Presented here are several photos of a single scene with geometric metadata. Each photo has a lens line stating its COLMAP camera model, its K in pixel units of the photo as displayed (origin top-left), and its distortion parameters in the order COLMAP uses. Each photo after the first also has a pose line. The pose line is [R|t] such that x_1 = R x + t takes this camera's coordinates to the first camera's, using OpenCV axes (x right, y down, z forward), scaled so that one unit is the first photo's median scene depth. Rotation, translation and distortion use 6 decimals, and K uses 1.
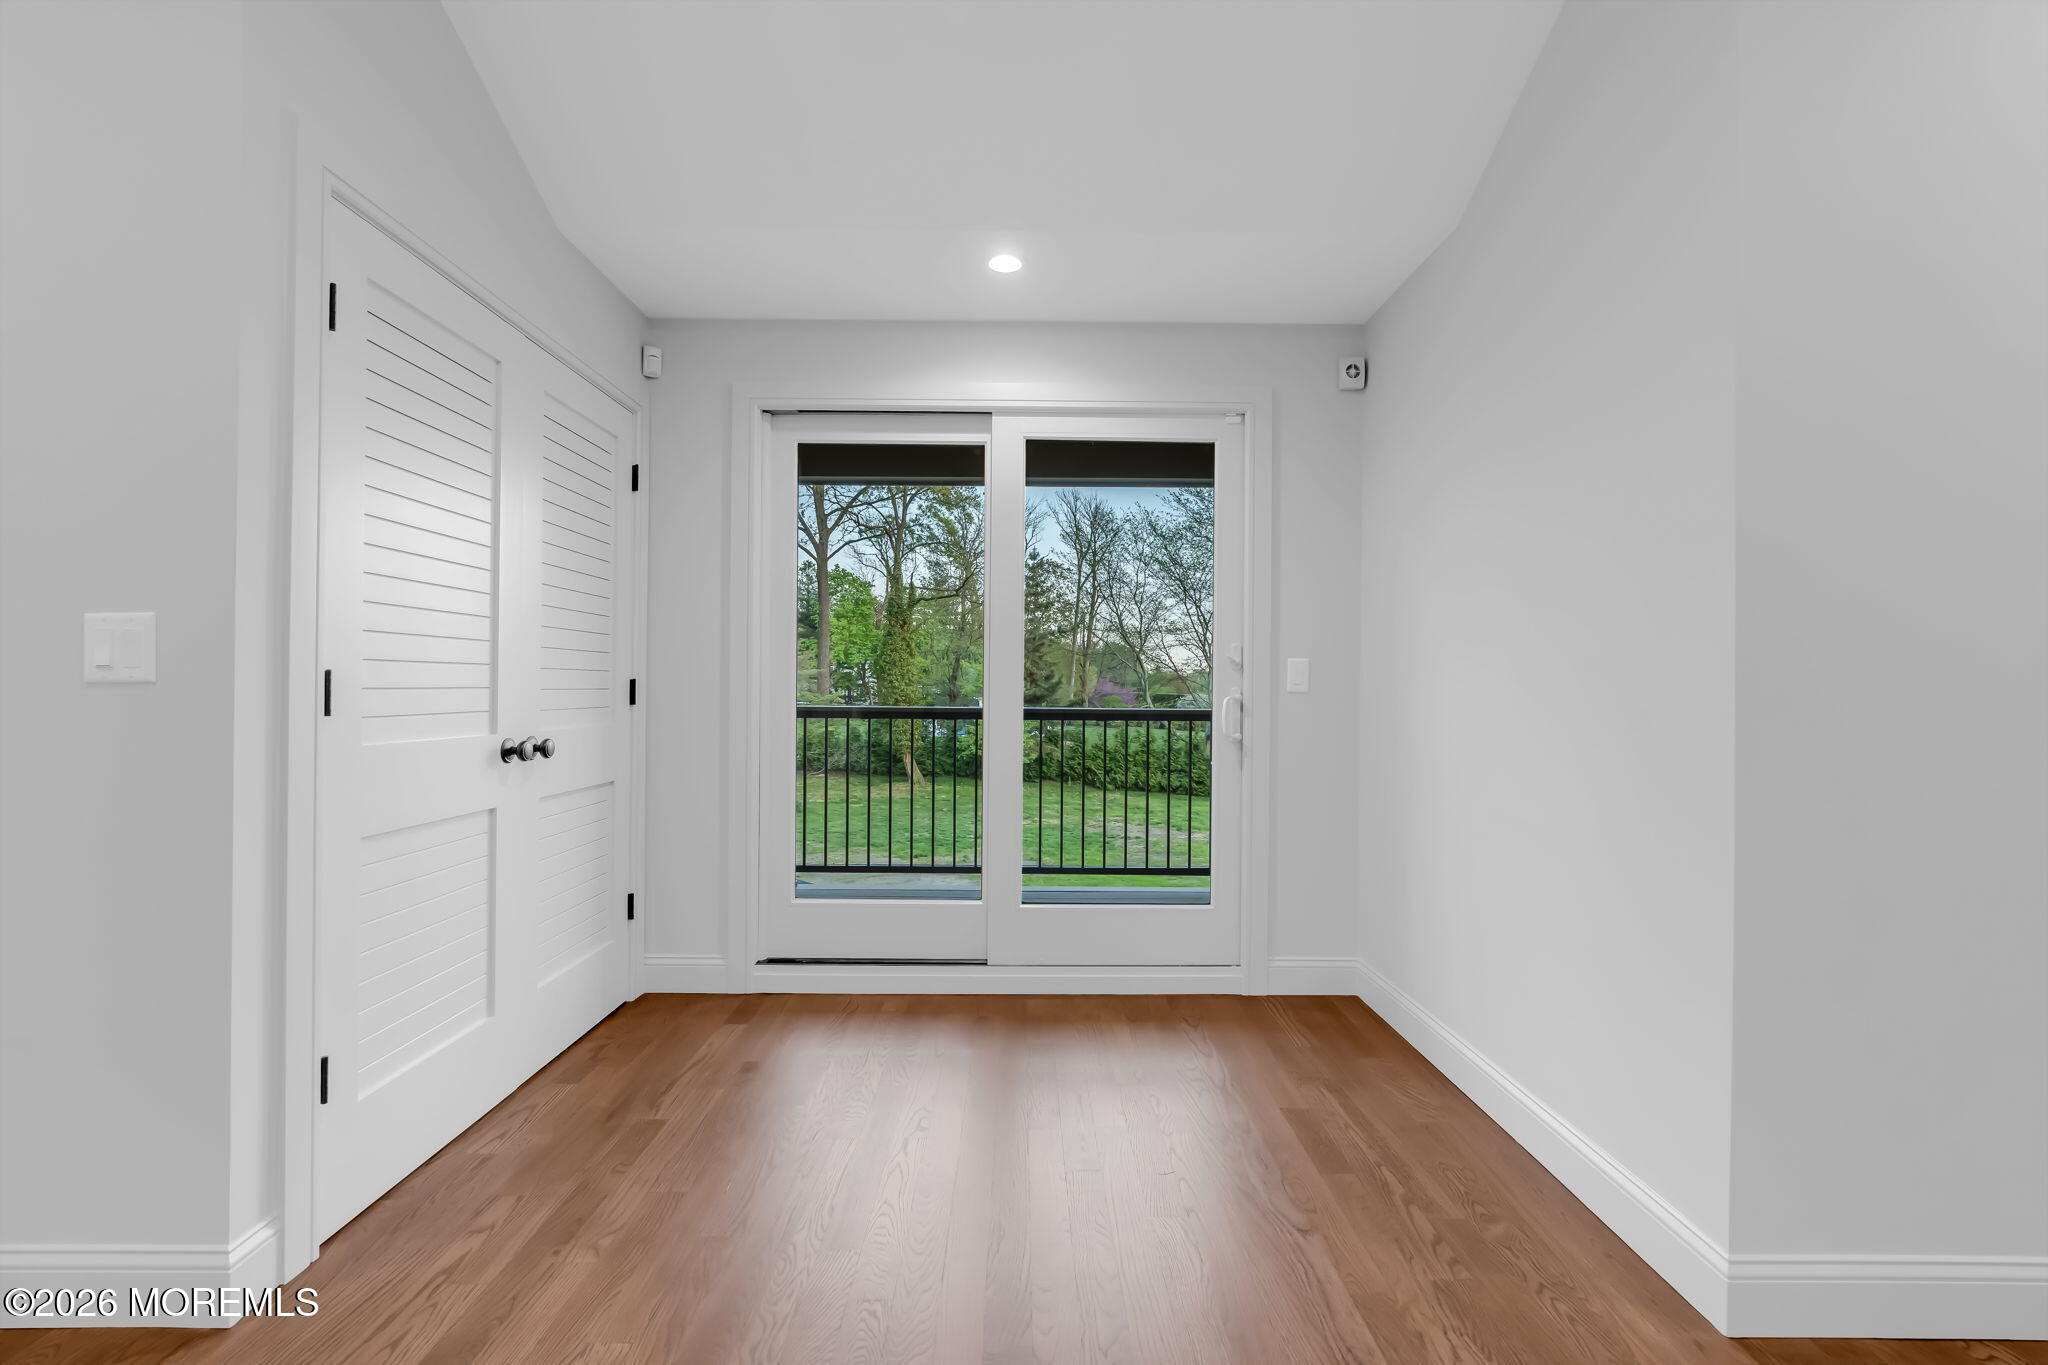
lens RADIAL K [[909.7, 0, 1024.0], [0, 909.7, 682.5], [0, 0, 1]] dist [-0.008811, 0.000386]
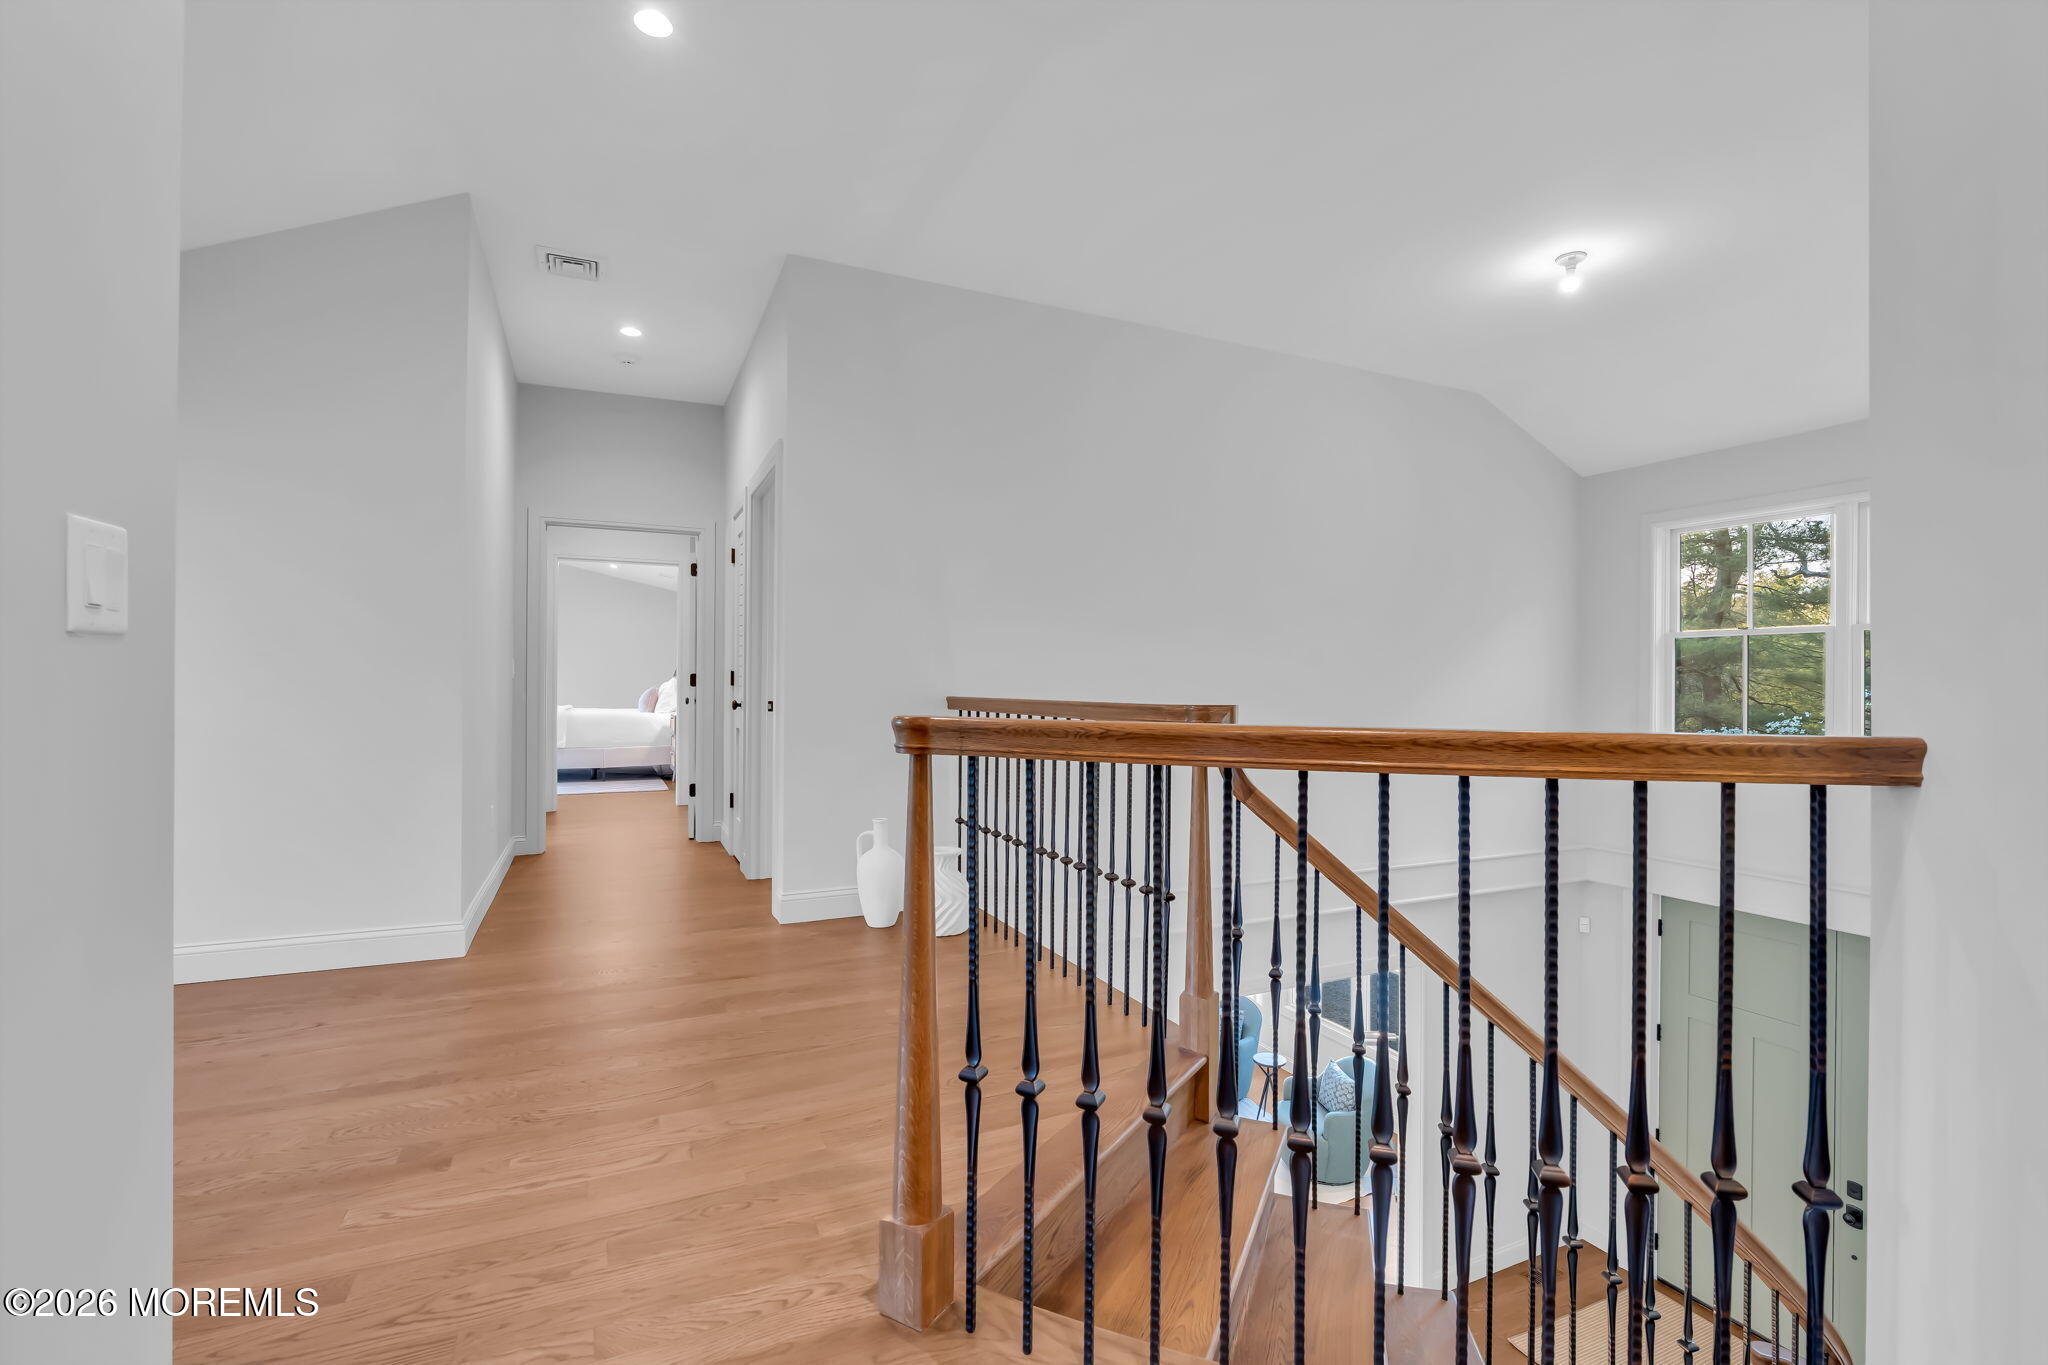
lens RADIAL K [[909.7, 0, 1024.0], [0, 909.7, 682.5], [0, 0, 1]] dist [-0.008811, 0.000386]
pose [[-0.428780, 0.005419, 0.903392, -1.661119], [-0.011185, 0.999874, -0.011306, 0.031053], [-0.903339, -0.014952, -0.428666, 0.617443]]
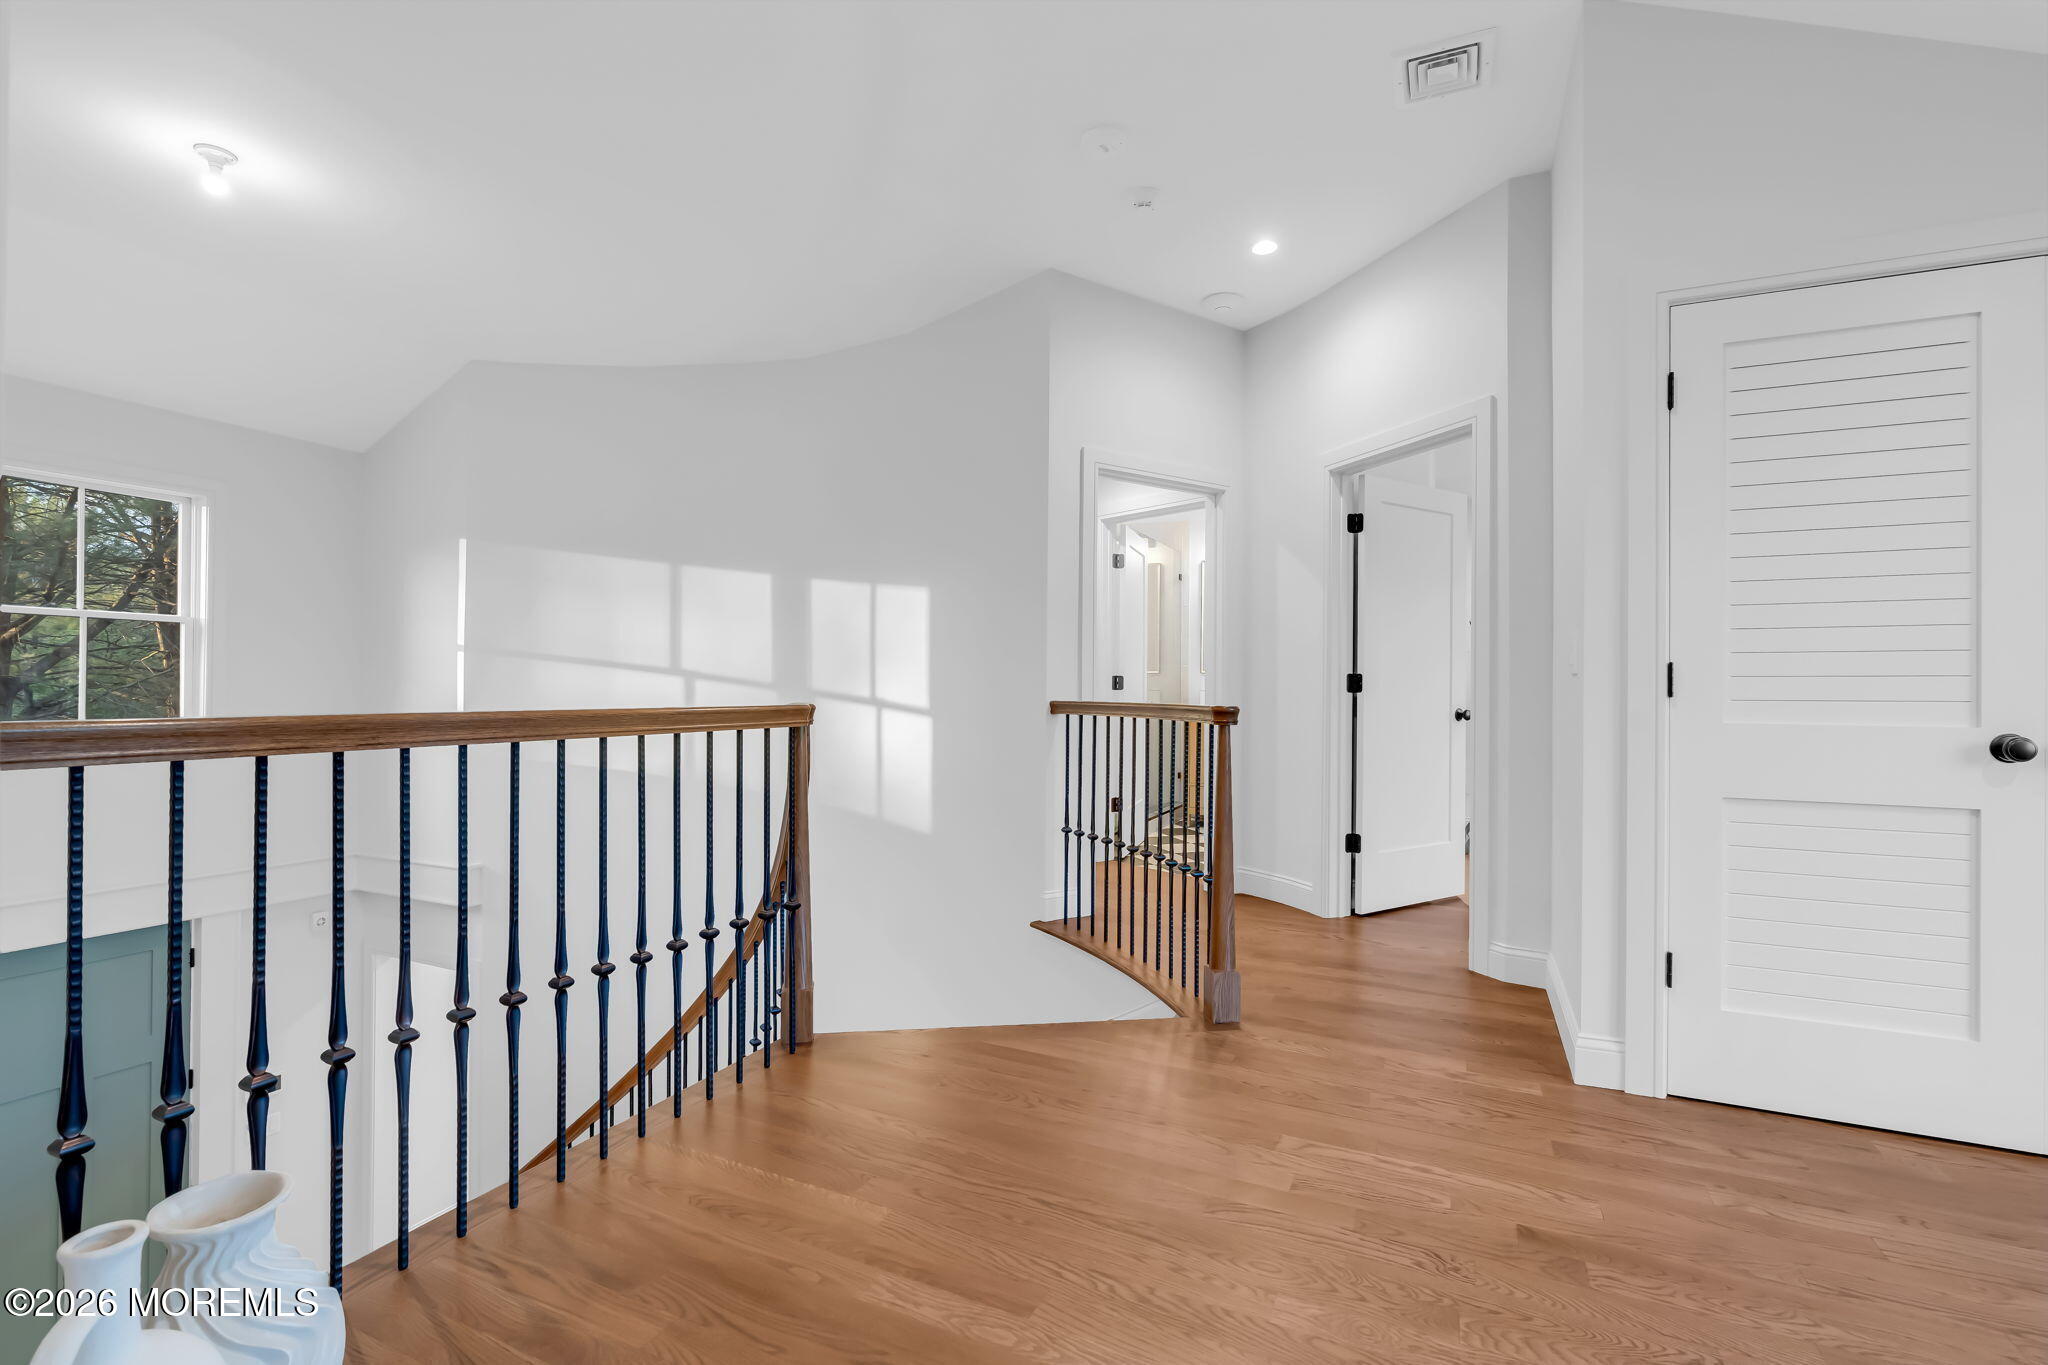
lens RADIAL K [[909.7, 0, 1024.0], [0, 909.7, 682.5], [0, 0, 1]] dist [-0.008811, 0.000386]
pose [[-0.416518, -0.002232, -0.909125, 0.842217], [0.002663, 0.999990, -0.003675, 0.017951], [0.909123, -0.003952, -0.416508, 0.694410]]
